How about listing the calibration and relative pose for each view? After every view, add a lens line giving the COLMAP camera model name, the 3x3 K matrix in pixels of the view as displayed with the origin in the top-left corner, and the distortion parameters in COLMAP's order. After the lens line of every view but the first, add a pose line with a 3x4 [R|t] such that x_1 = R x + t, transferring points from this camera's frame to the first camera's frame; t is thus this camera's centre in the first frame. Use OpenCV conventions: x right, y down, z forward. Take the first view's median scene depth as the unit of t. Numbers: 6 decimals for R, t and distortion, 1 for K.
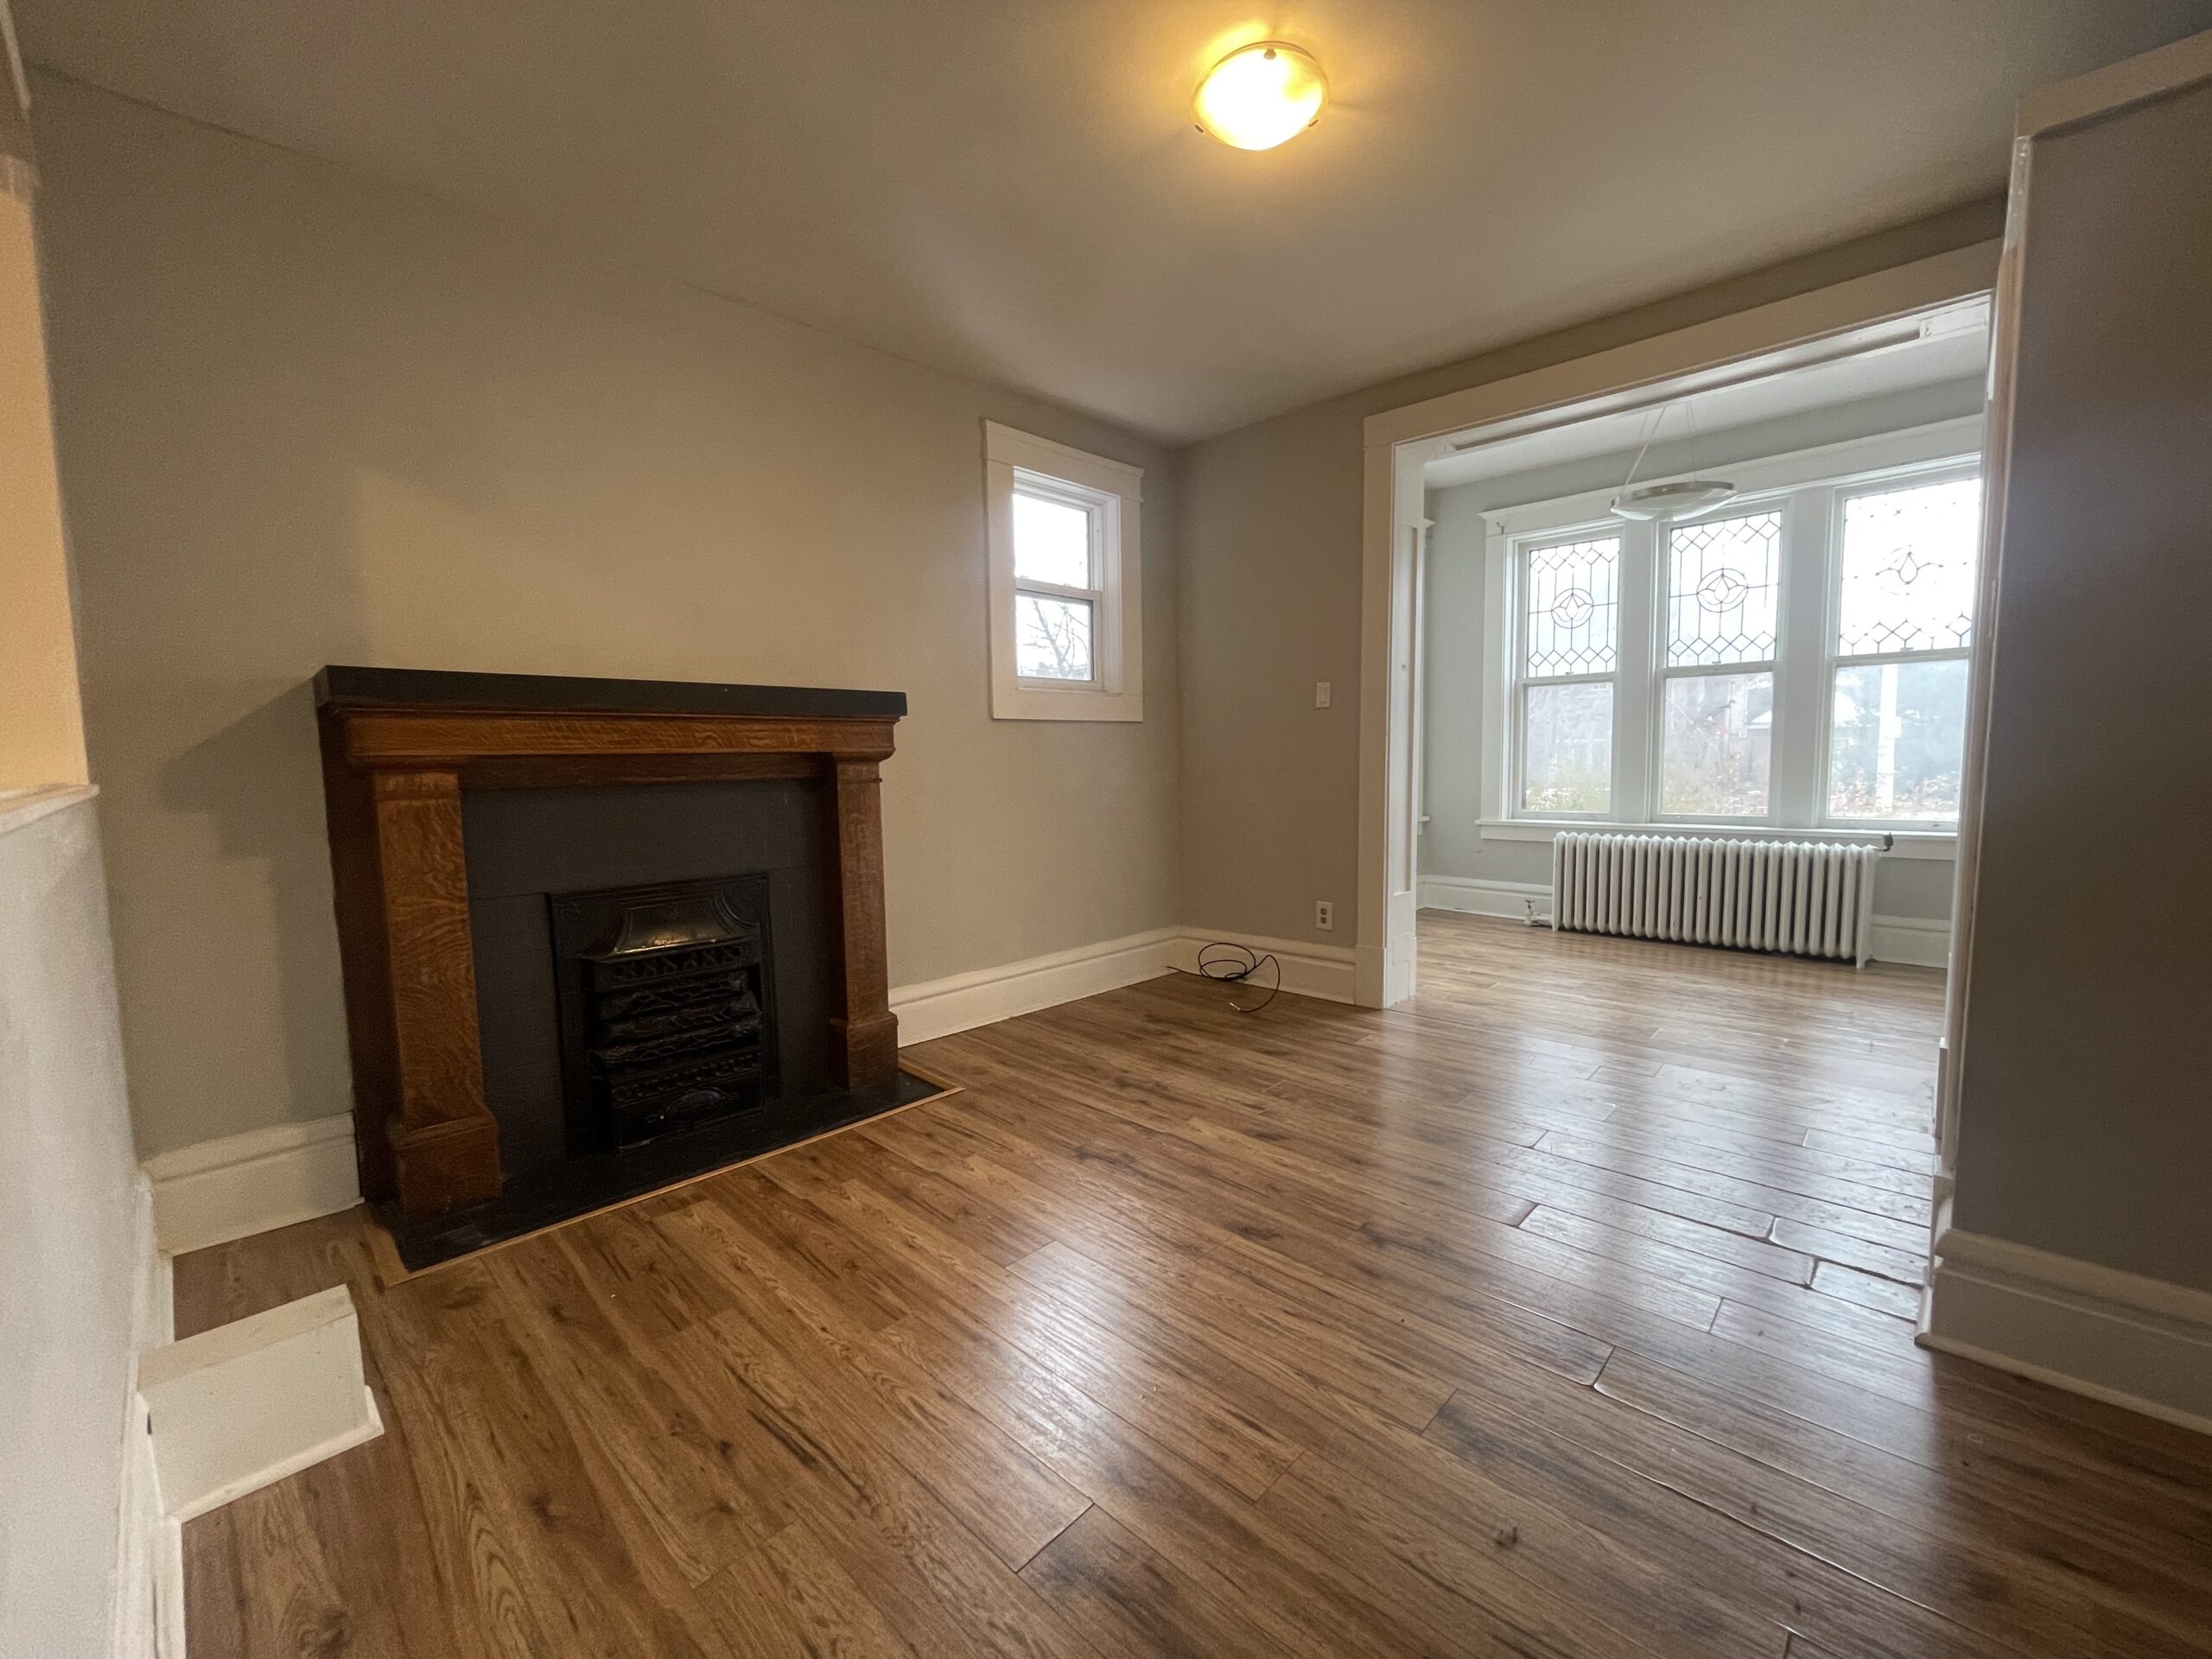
lens RADIAL K [[898.4, 0, 1100.4], [0, 898.4, 837.1], [0, 0, 1]] dist [0.000293, 0.000252]
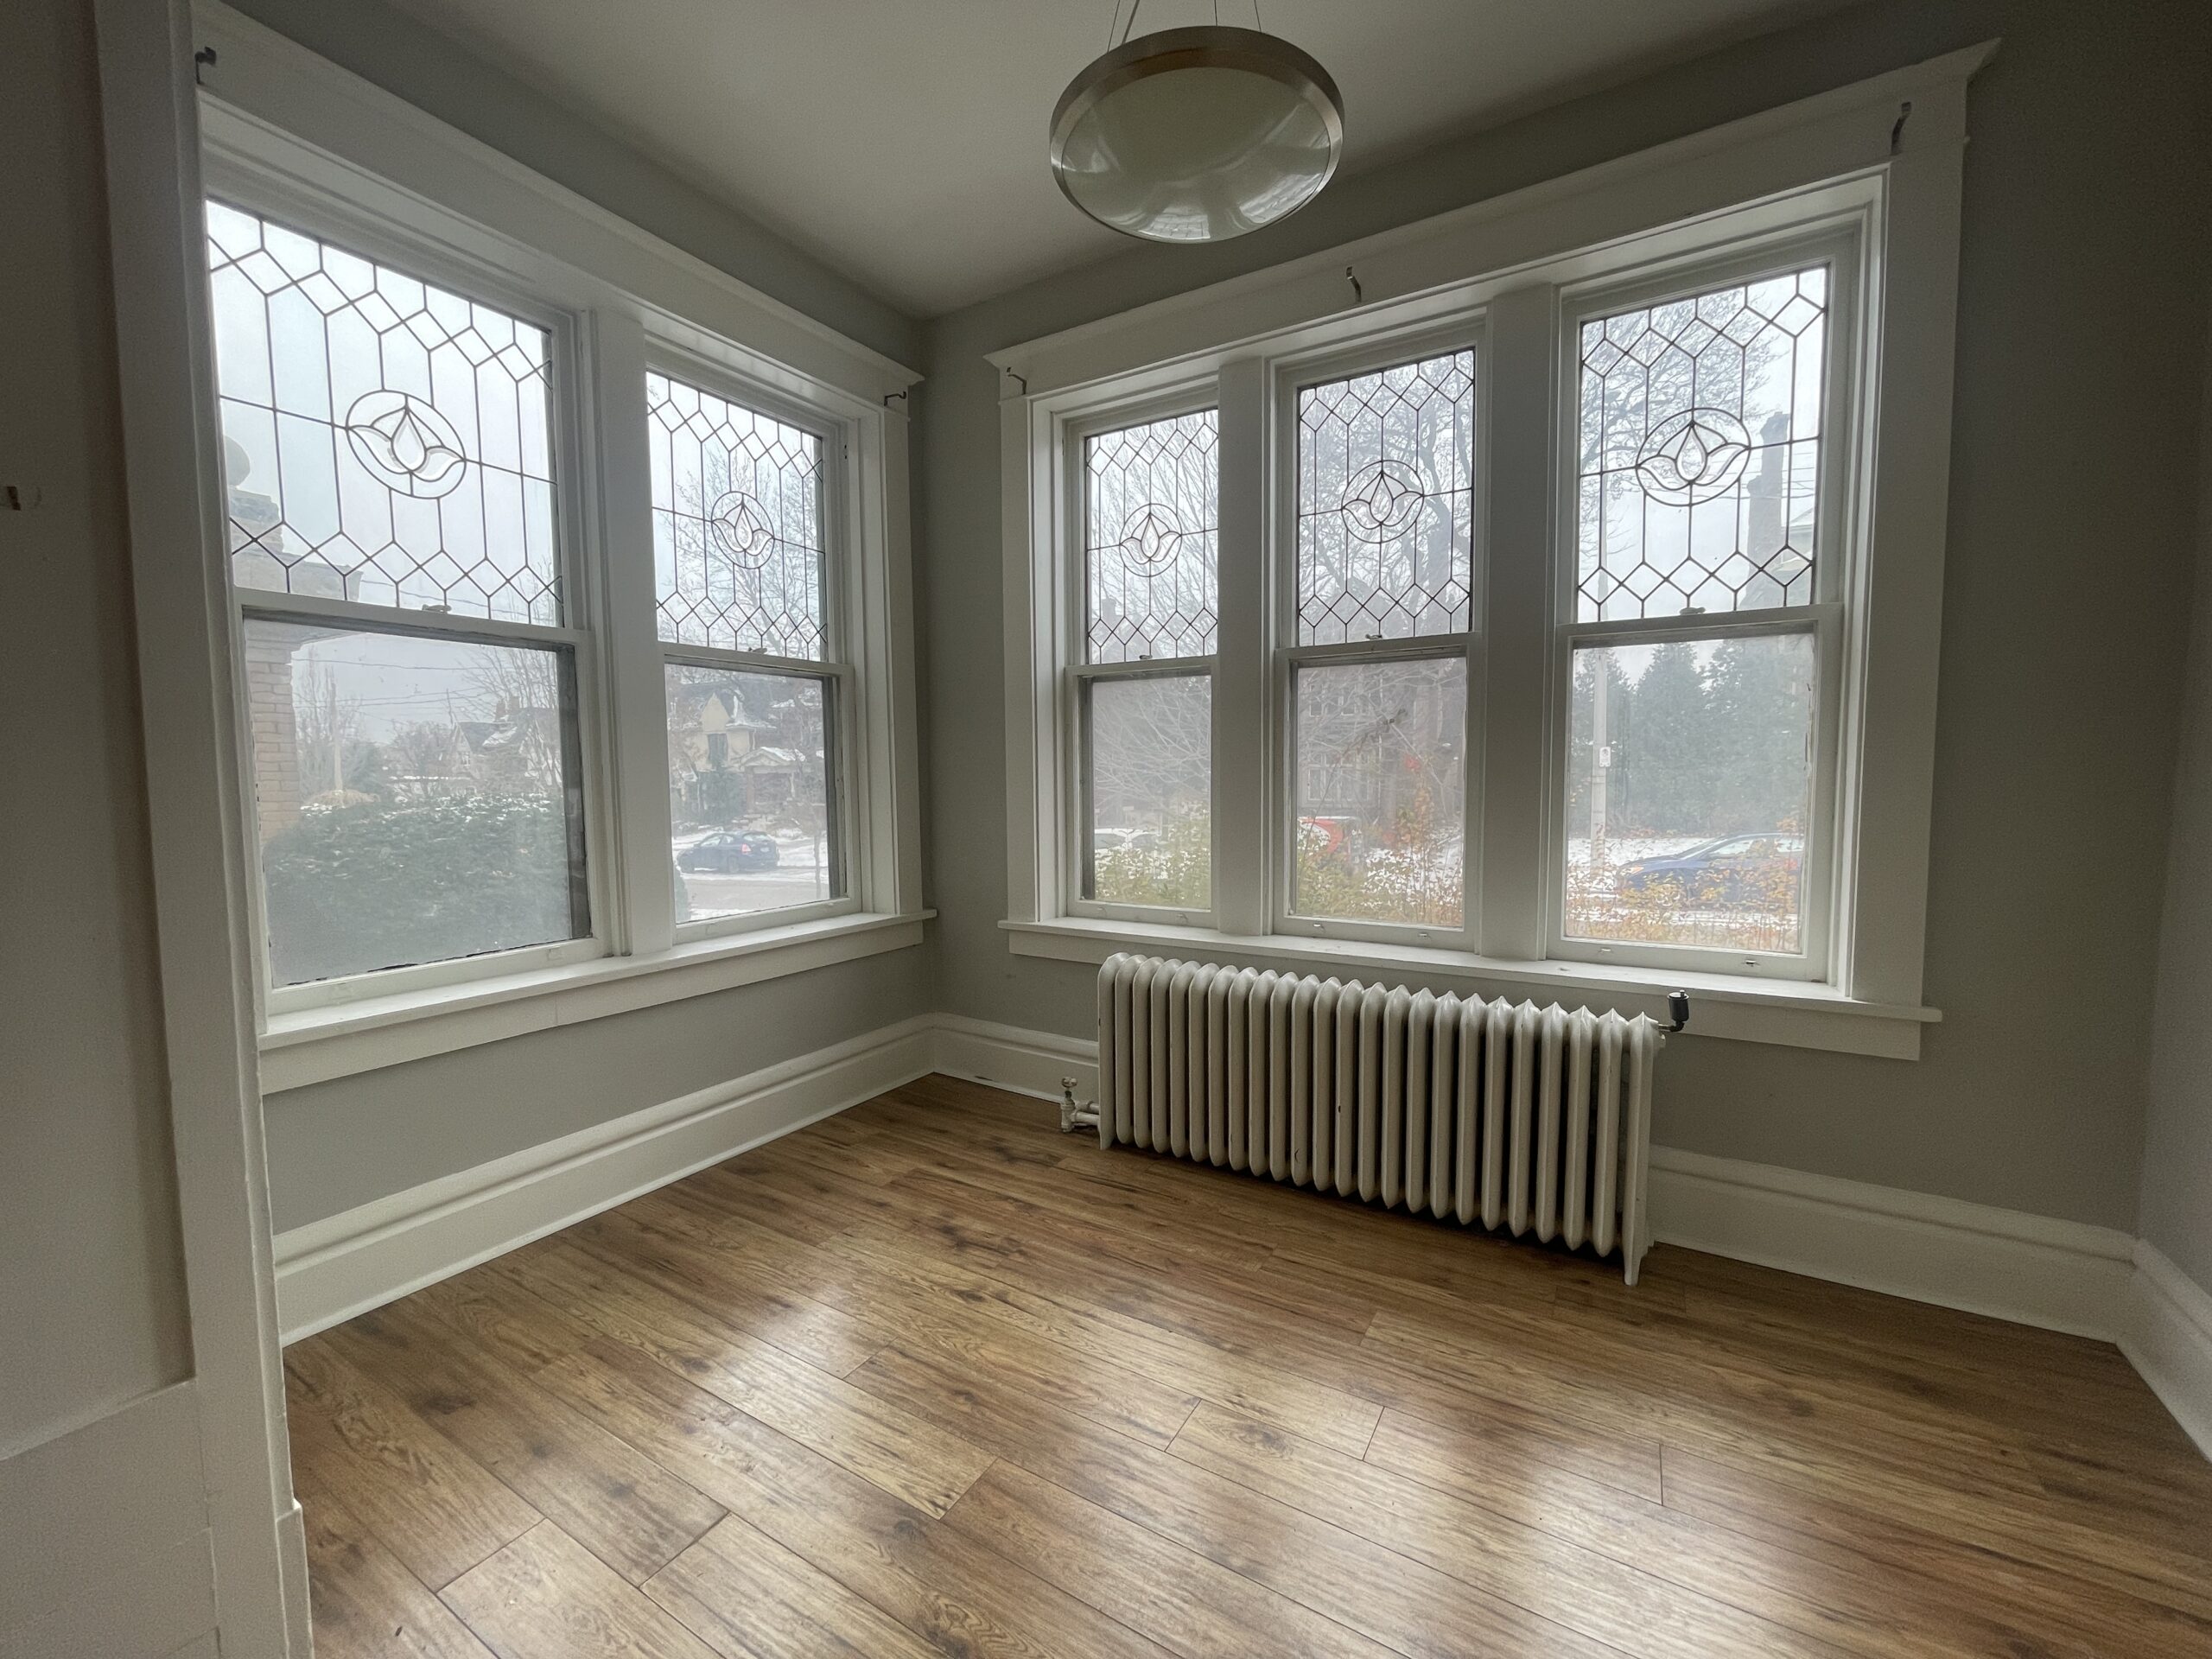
lens RADIAL K [[899.3, 0, 1104.5], [0, 899.3, 836.6], [0, 0, 1]] dist [0.001946, 0.000080]
pose [[0.975717, -0.005621, 0.218963, 0.588553], [0.010154, 0.999757, -0.019582, -0.096117], [-0.218800, 0.021330, 0.975537, 0.739071]]
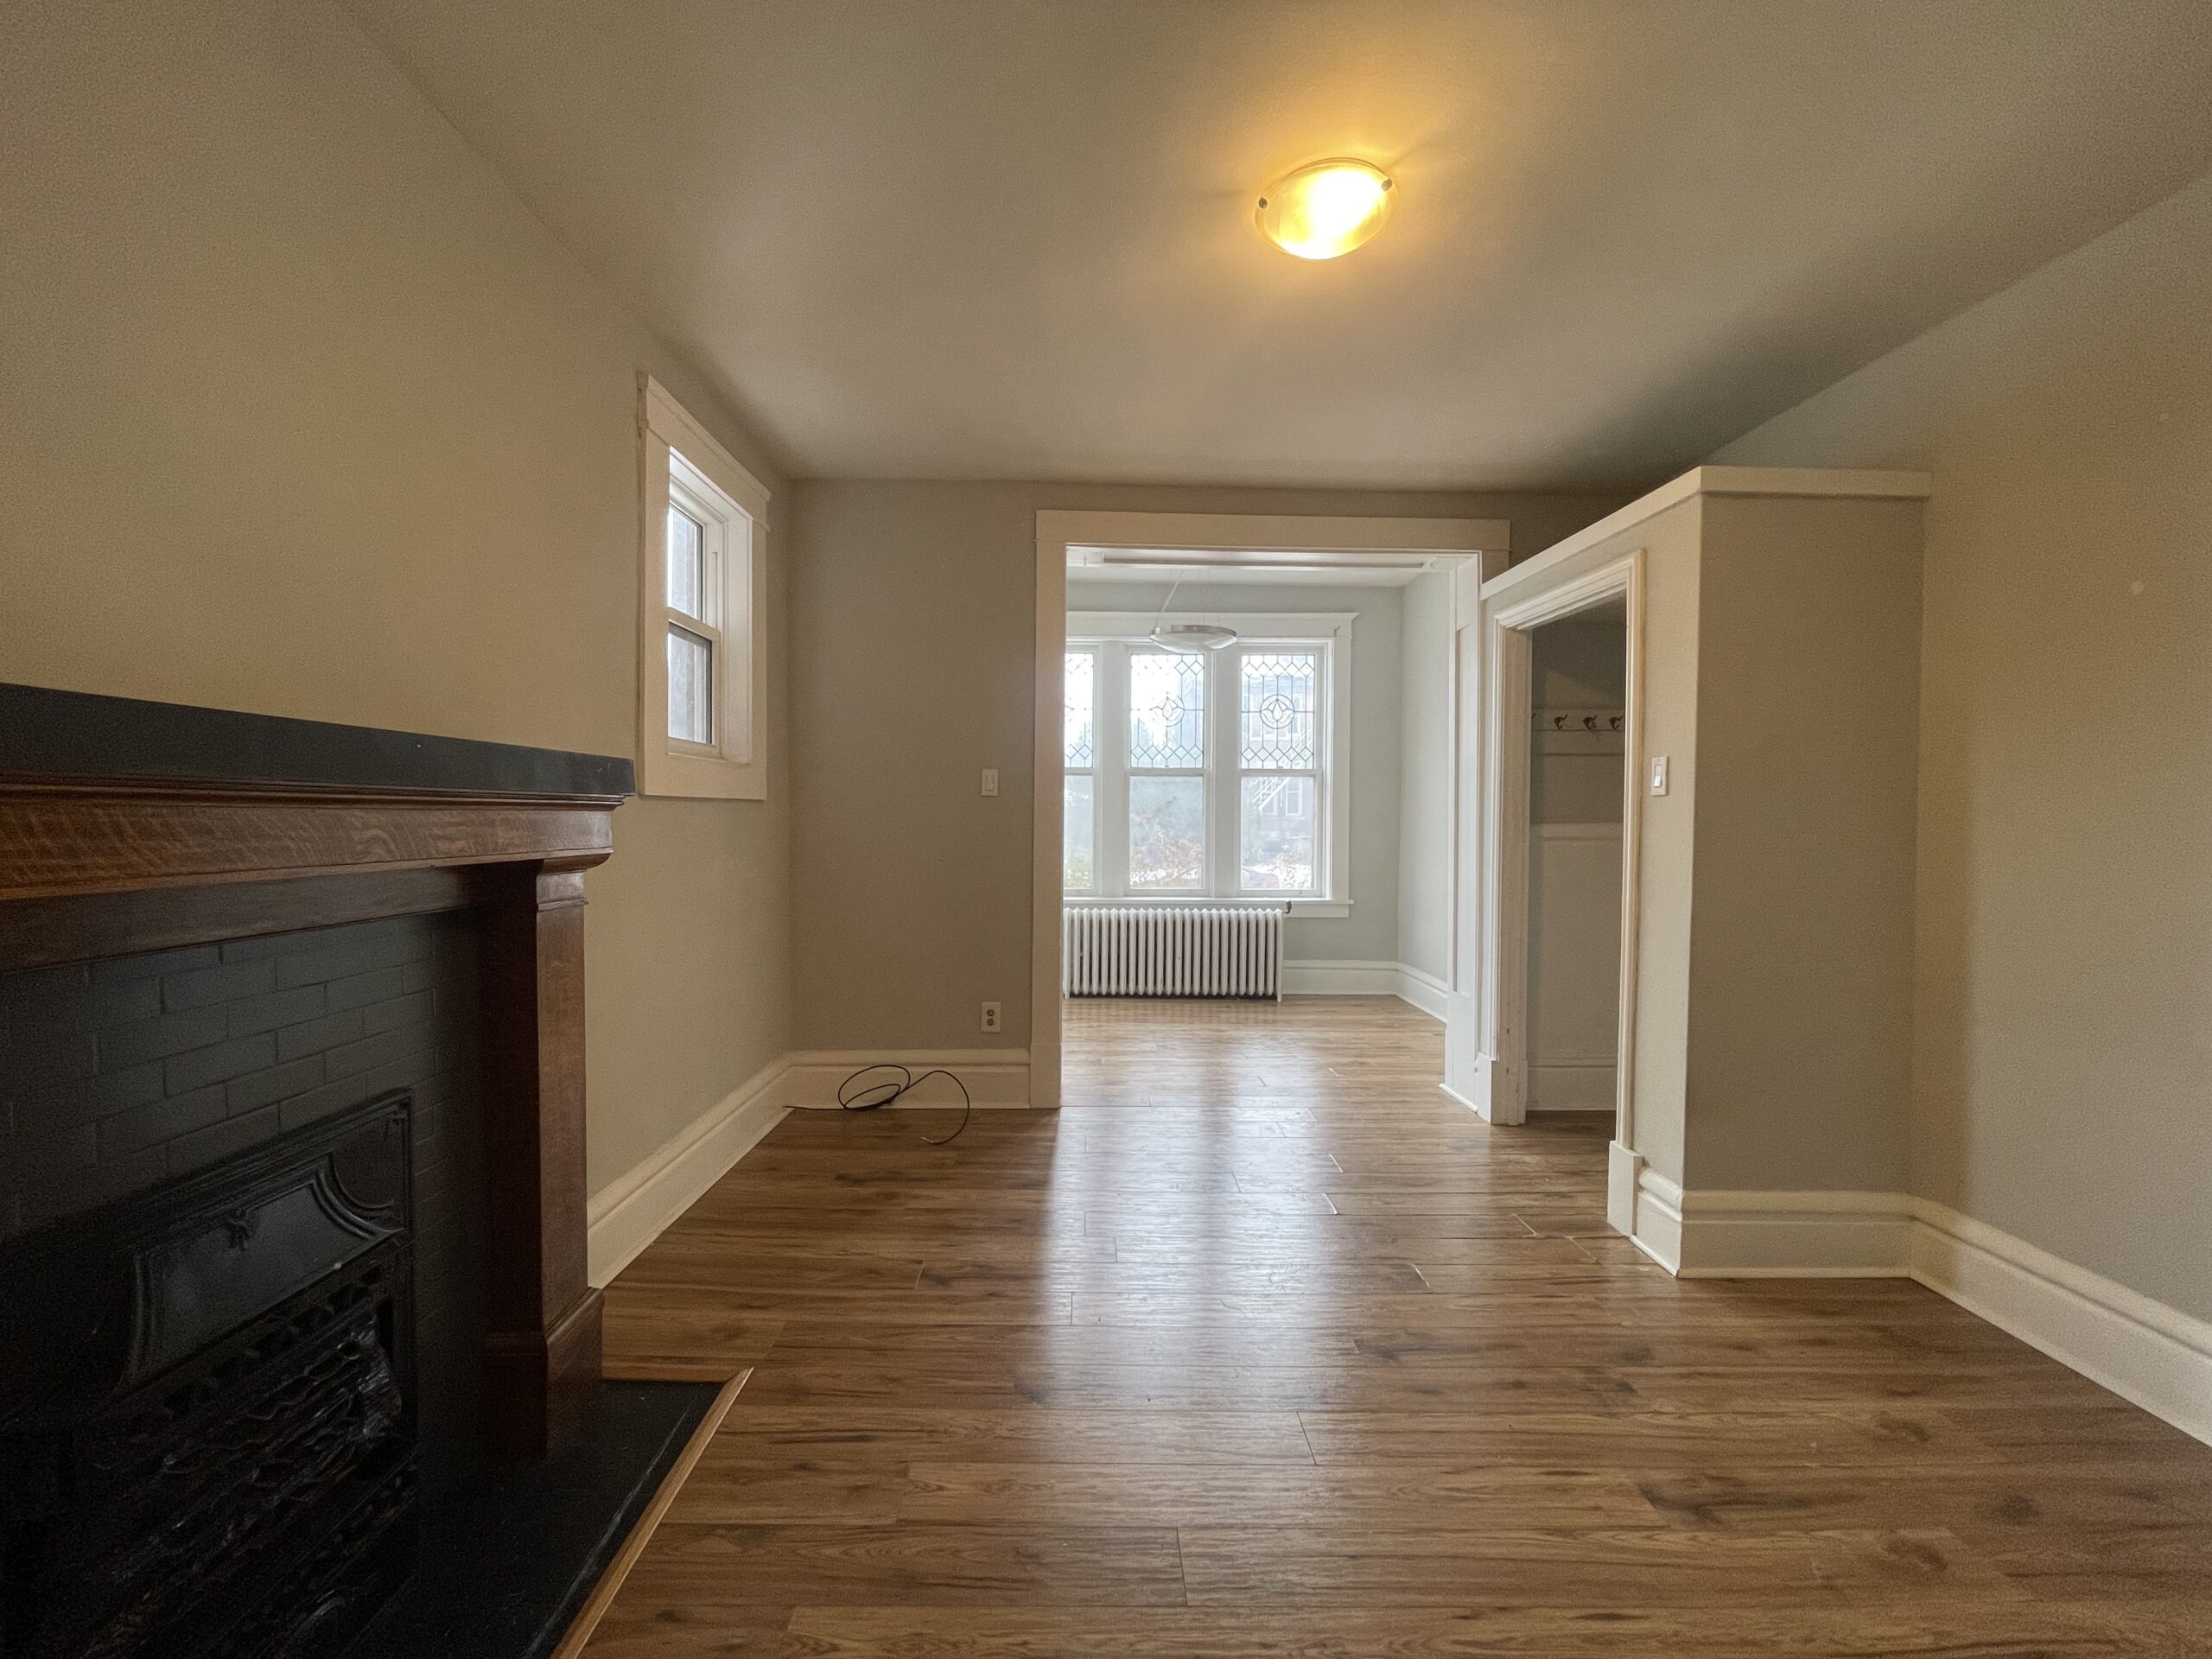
lens RADIAL K [[898.4, 0, 1100.4], [0, 898.4, 837.1], [0, 0, 1]] dist [0.000293, 0.000252]
pose [[0.711134, 0.005817, 0.703033, -0.354937], [0.043984, 0.997639, -0.052746, -0.049643], [-0.701679, 0.068432, 0.709199, 0.271156]]
